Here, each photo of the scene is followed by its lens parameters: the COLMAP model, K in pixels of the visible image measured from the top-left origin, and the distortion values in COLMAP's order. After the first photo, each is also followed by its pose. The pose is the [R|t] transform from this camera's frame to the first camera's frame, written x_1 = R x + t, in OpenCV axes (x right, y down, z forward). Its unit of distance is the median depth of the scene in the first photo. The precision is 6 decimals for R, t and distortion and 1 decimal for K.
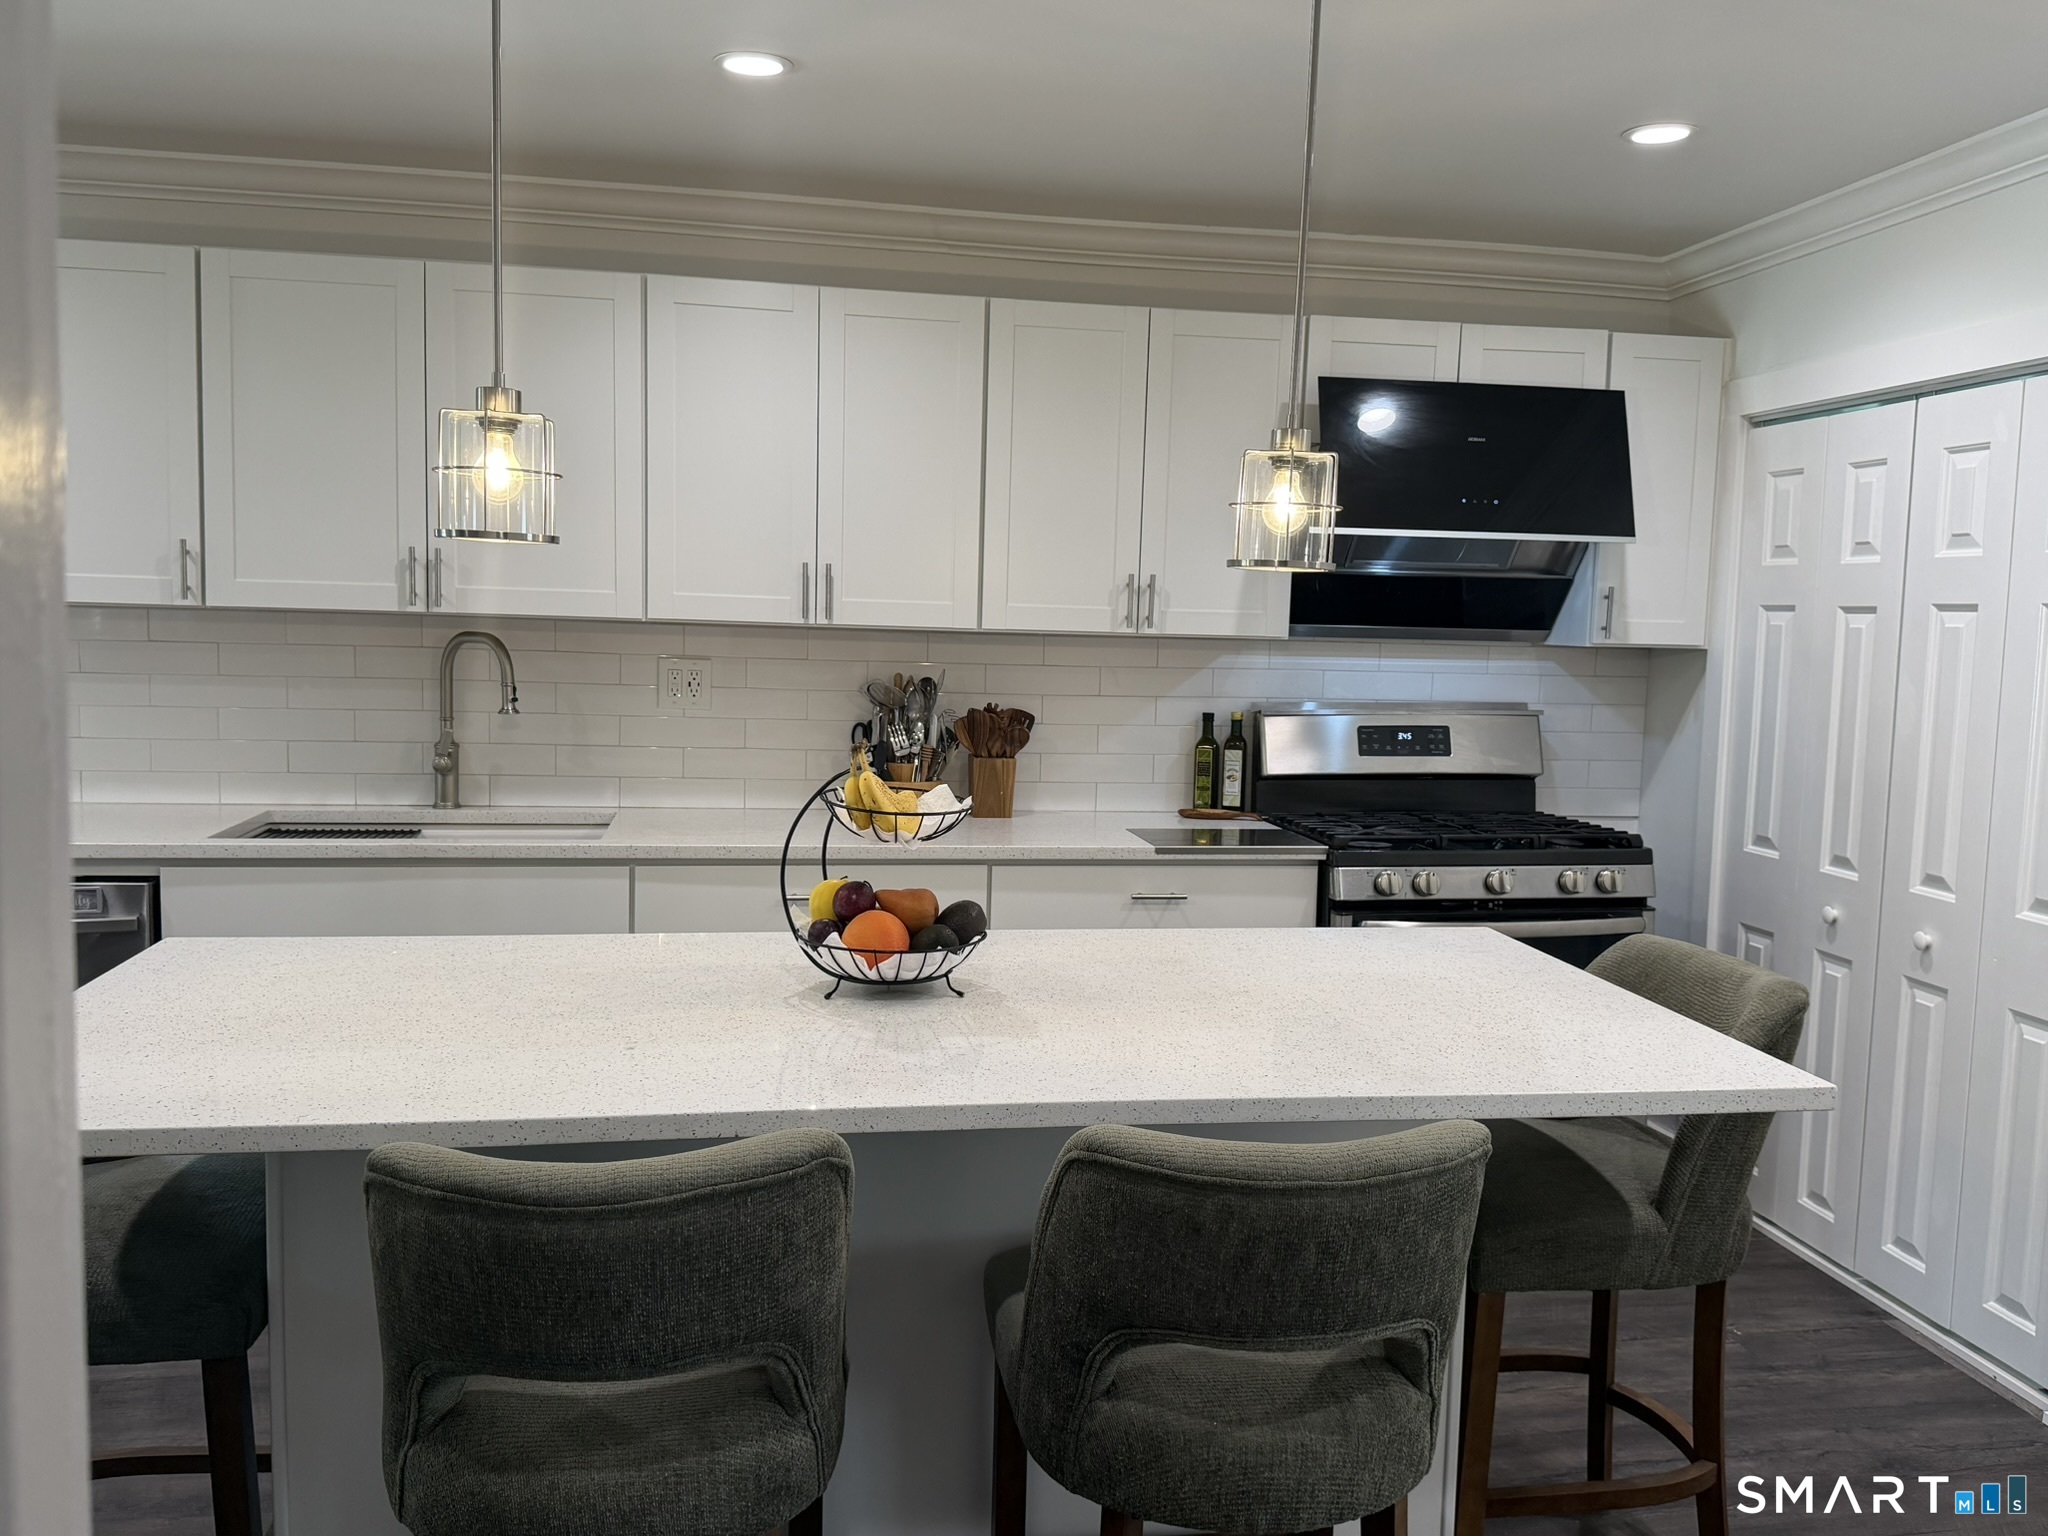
lens RADIAL K [[1638.1, 0, 1024.0], [0, 1638.1, 768.0], [0, 0, 1]] dist [0.149752, -0.340694]
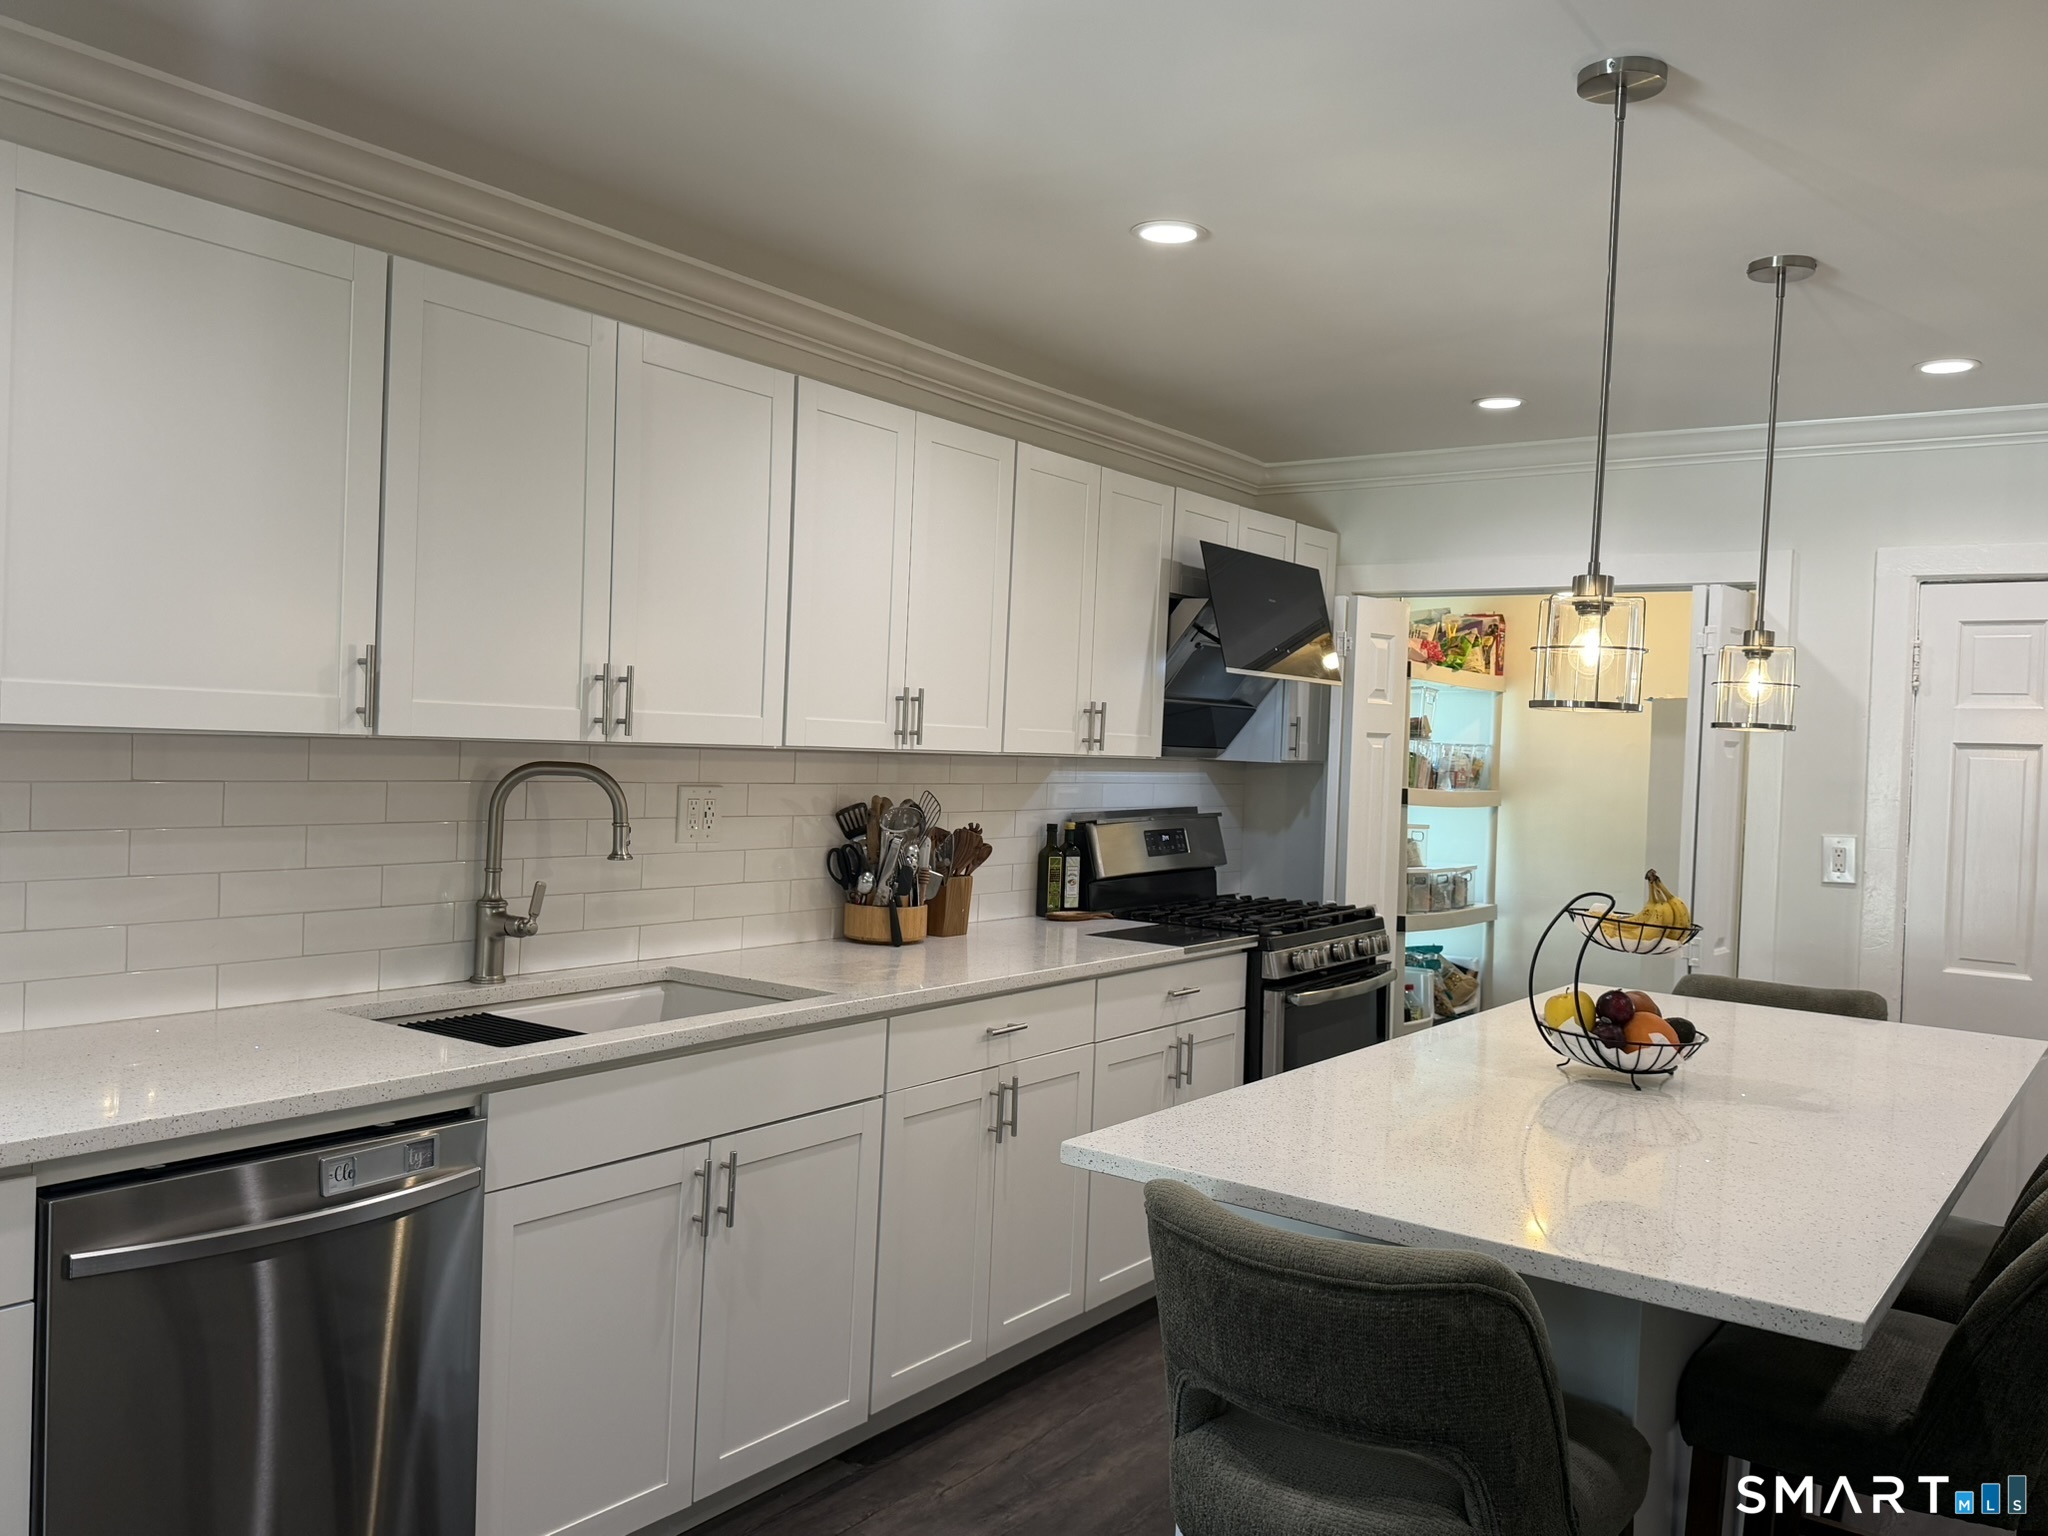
lens RADIAL K [[1638.1, 0, 1024.0], [0, 1638.1, 768.0], [0, 0, 1]] dist [0.149752, -0.340694]
pose [[0.713064, -0.012448, 0.700989, -0.730355], [0.044565, 0.998625, -0.027599, -0.045433], [-0.699681, 0.050919, 0.712638, 0.251802]]
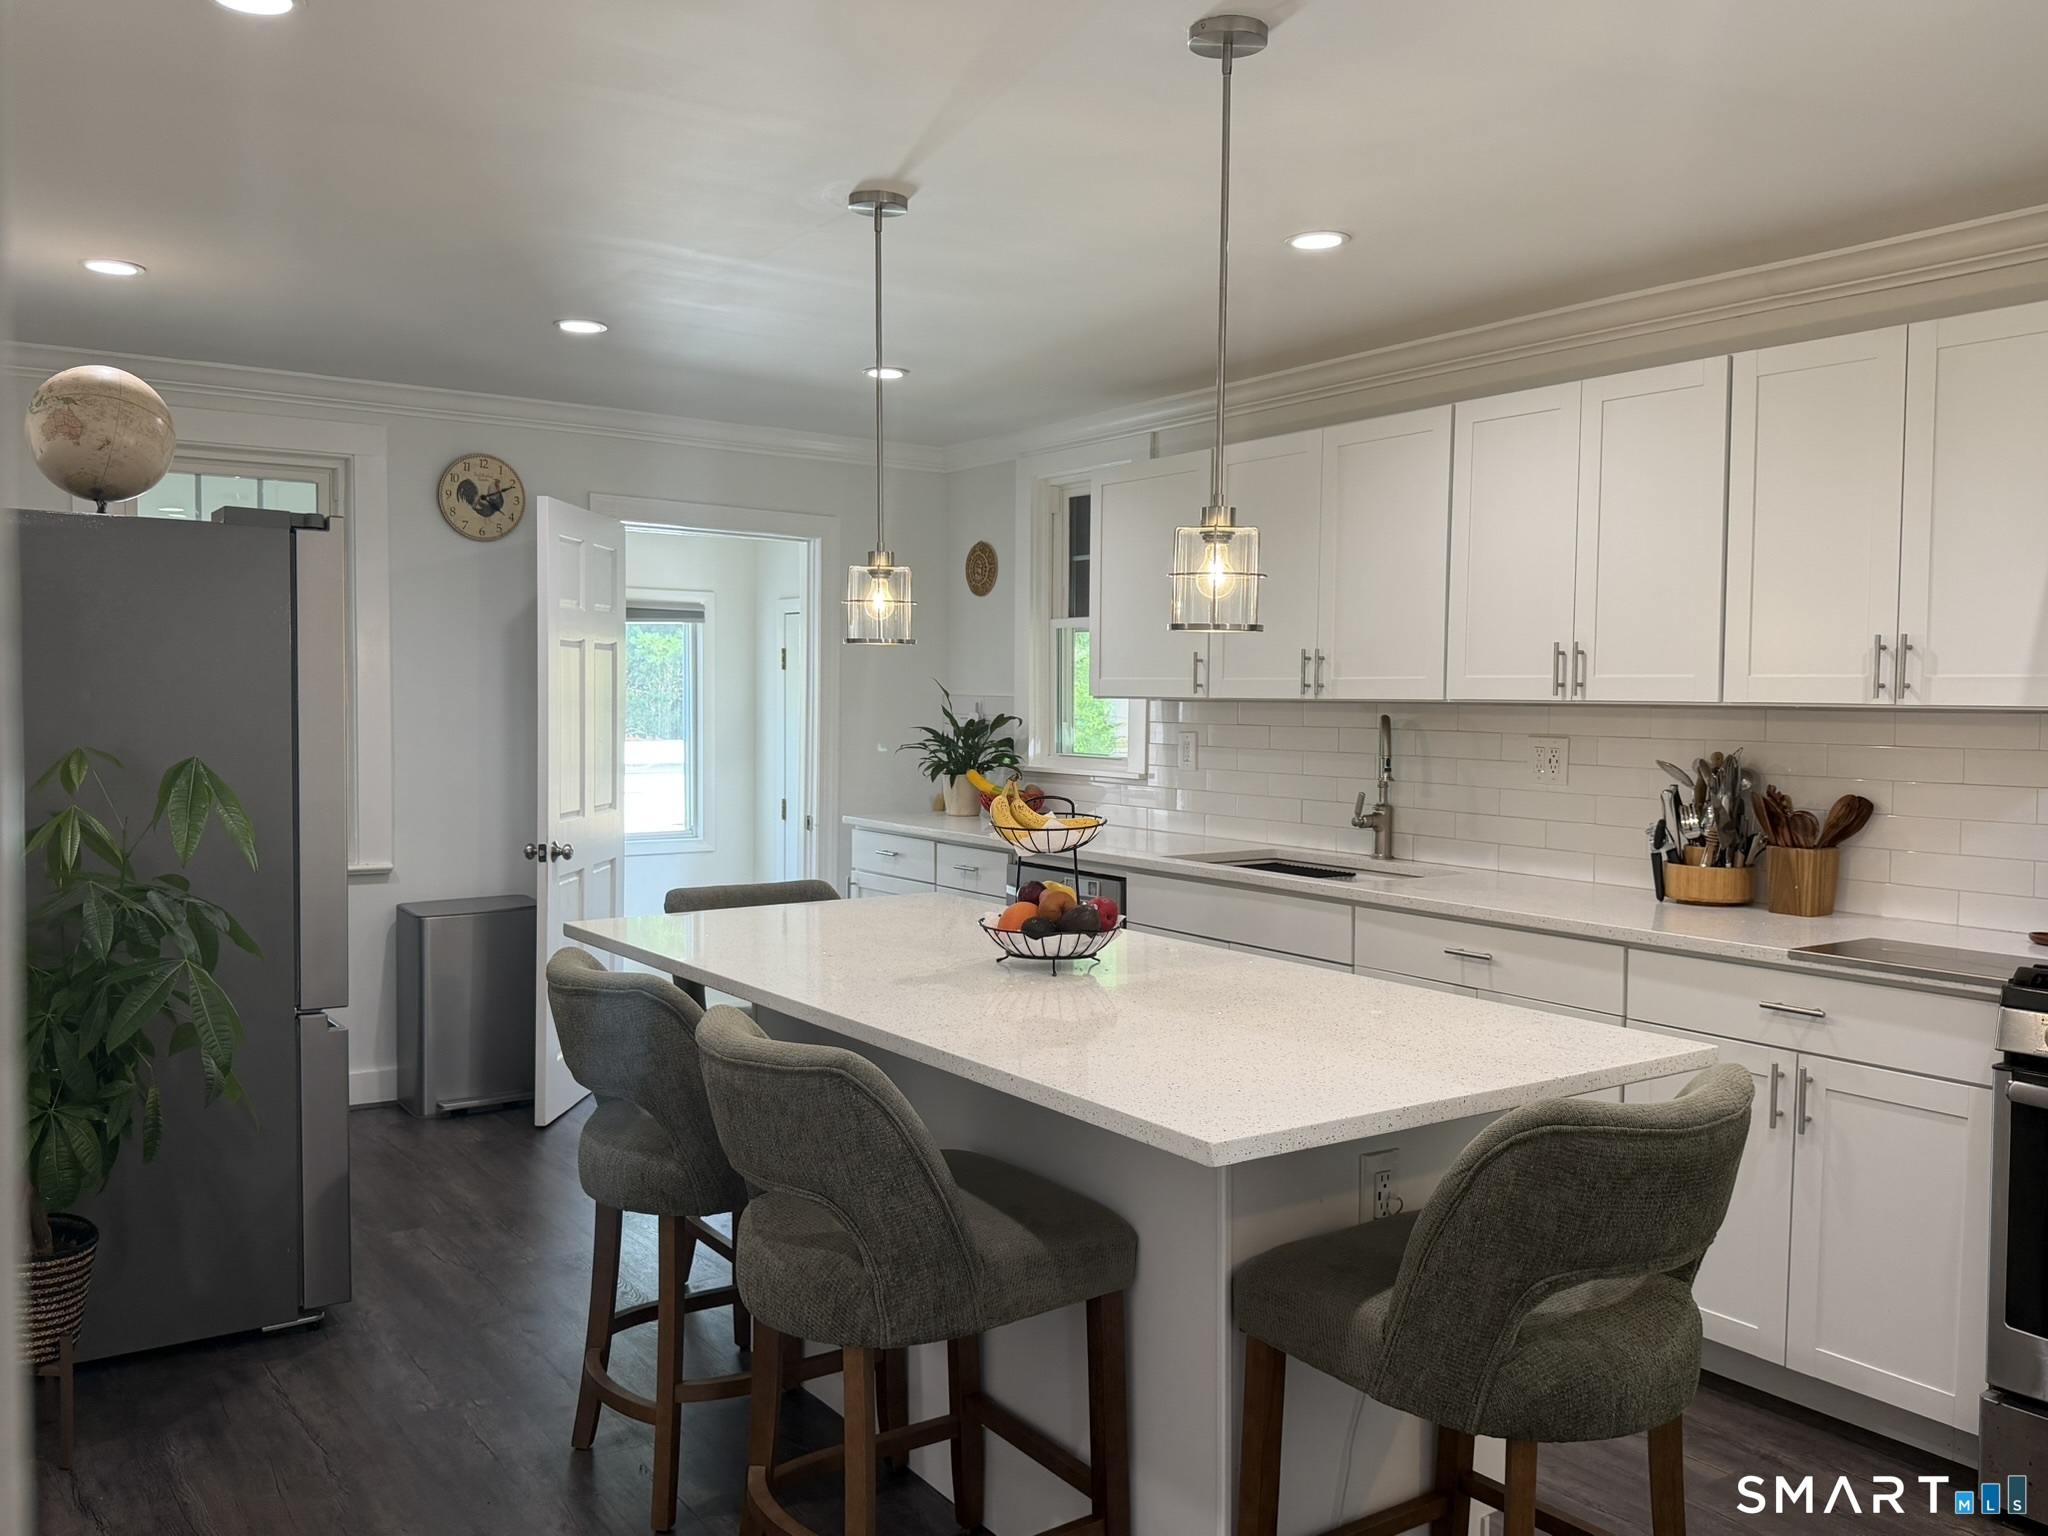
lens RADIAL K [[1638.1, 0, 1024.0], [0, 1638.1, 768.0], [0, 0, 1]] dist [0.149752, -0.340694]
pose [[0.426607, 0.017428, -0.904269, 0.647446], [-0.080058, 0.996617, -0.018562, 0.001088], [0.900887, 0.080313, 0.426560, 0.241658]]
